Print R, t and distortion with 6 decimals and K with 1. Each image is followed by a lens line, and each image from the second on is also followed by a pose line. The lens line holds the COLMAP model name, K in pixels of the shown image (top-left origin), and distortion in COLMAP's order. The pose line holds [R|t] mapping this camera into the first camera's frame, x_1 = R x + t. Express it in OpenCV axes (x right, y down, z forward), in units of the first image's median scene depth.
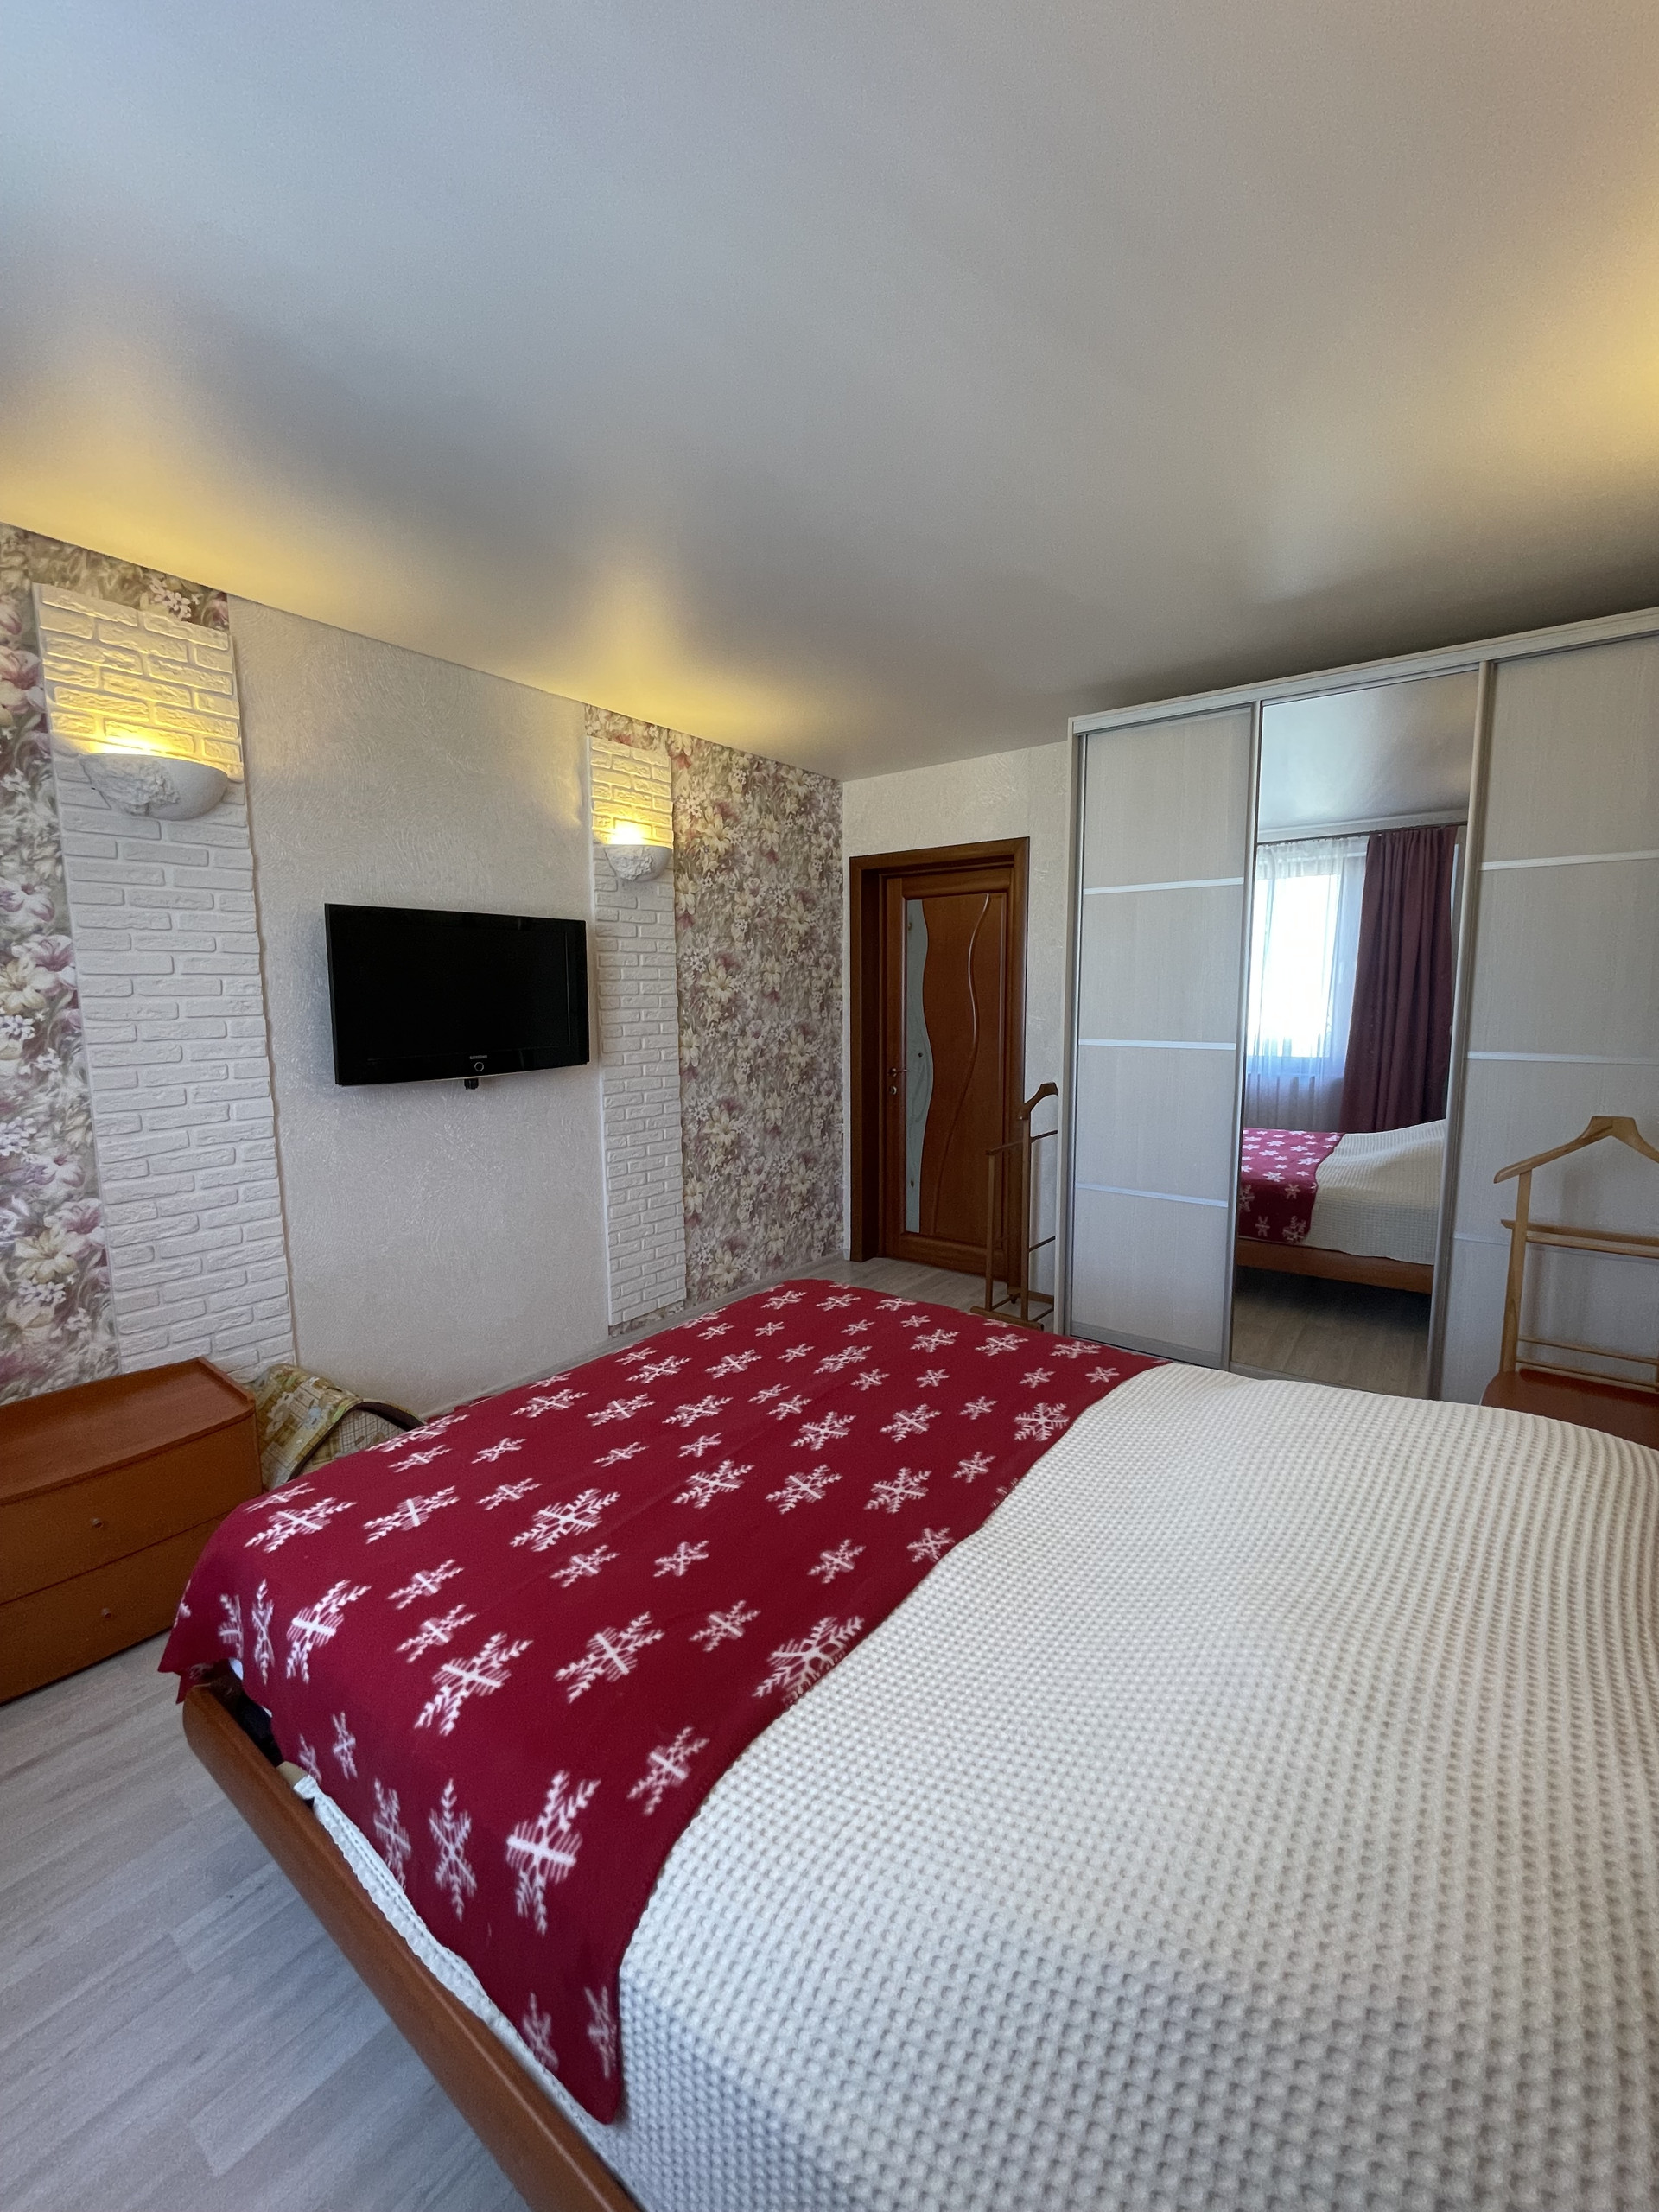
lens RADIAL K [[949.3, 0, 835.6], [0, 949.3, 1109.7], [0, 0, 1]] dist [0.000851, -0.000076]
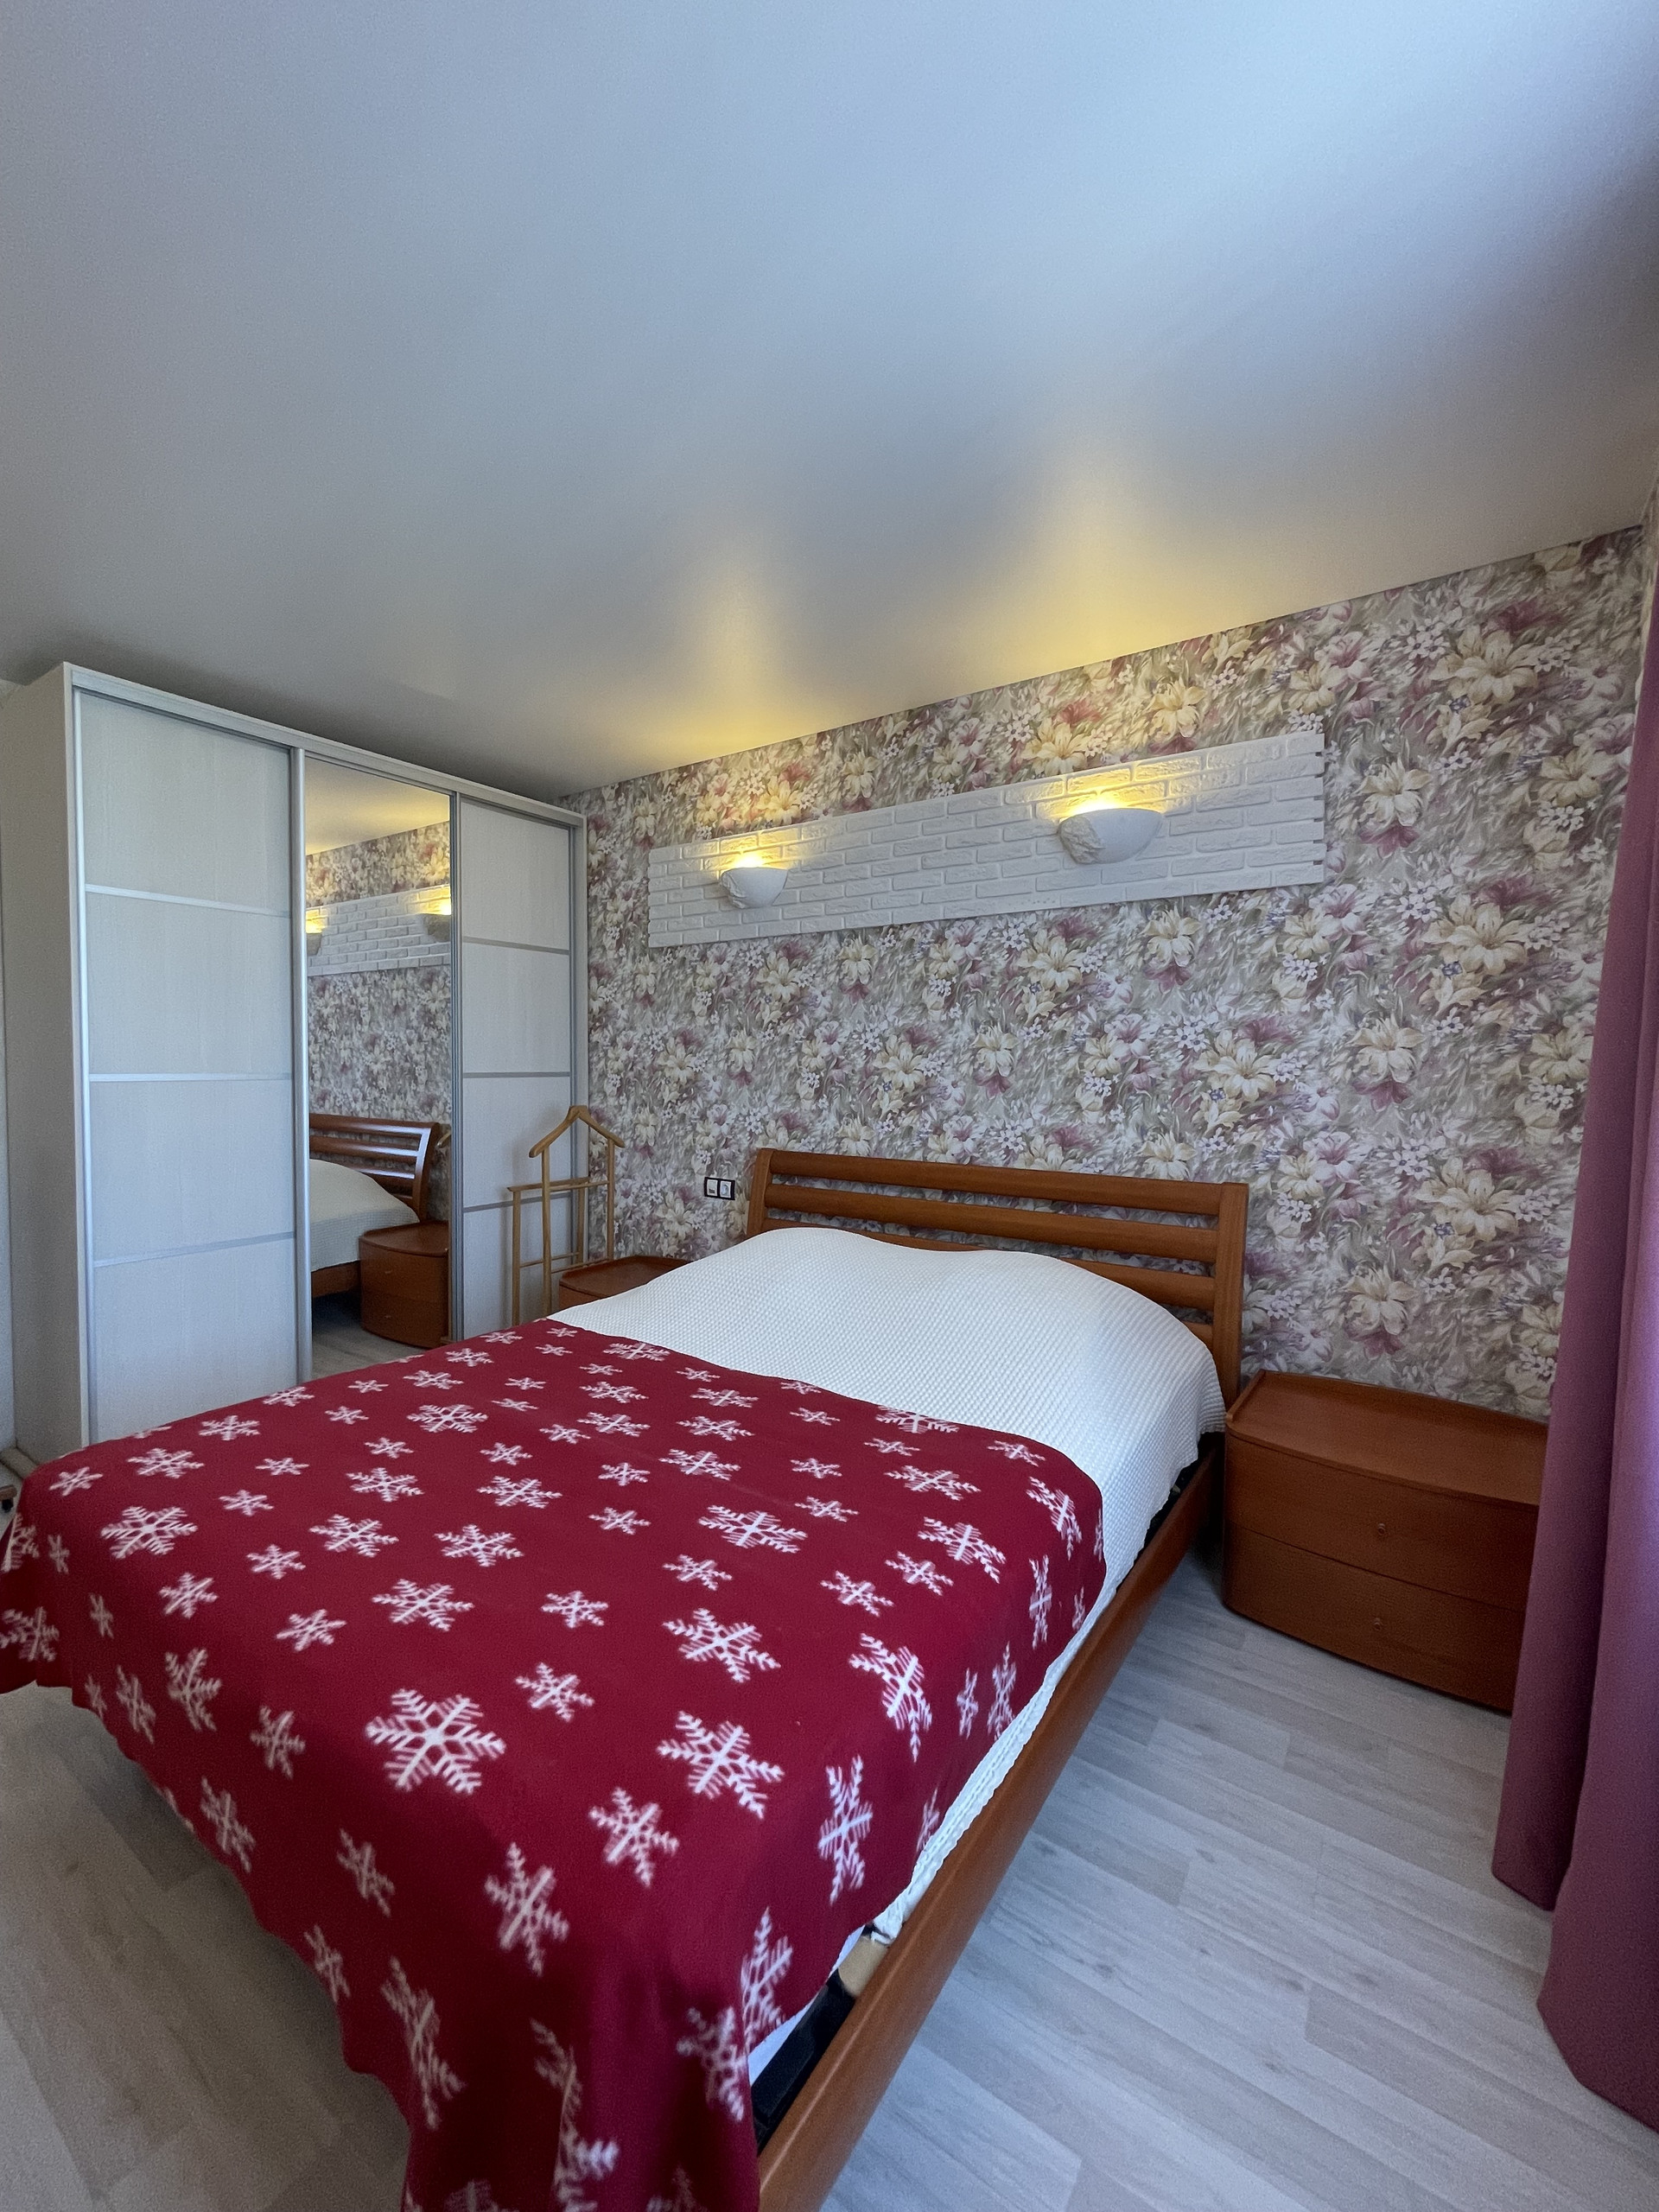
lens RADIAL K [[892.2, 0, 835.0], [0, 892.2, 1106.8], [0, 0, 1]] dist [-0.003478, 0.000146]
pose [[-0.064312, -0.044046, 0.996957, -1.121471], [0.127965, 0.990414, 0.052011, -0.031899], [-0.989691, 0.130921, -0.058059, 0.867061]]
